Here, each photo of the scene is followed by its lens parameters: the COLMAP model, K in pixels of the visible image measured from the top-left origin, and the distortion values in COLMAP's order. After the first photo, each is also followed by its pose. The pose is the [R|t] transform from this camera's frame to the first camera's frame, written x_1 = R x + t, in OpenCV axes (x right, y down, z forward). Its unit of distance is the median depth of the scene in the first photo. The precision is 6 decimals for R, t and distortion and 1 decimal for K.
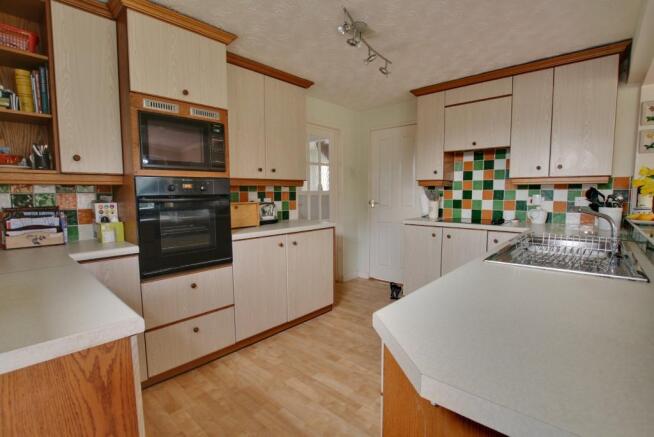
lens RADIAL K [[307.1, 0, 328.5], [0, 307.1, 216.1], [0, 0, 1]] dist [-0.000590, -0.000104]
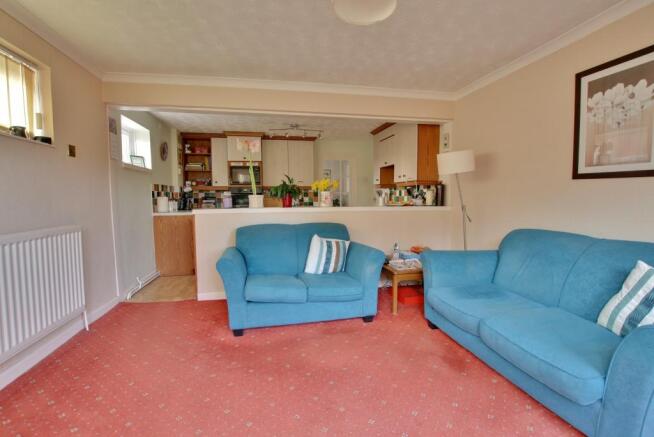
lens RADIAL K [[307.1, 0, 325.9], [0, 307.1, 217.8], [0, 0, 1]] dist [-0.000590, -0.000104]
pose [[0.806883, 0.040093, -0.589349, 2.026114], [-0.042936, 0.999036, 0.009180, 0.110323], [0.589148, 0.017897, 0.807827, -0.940004]]
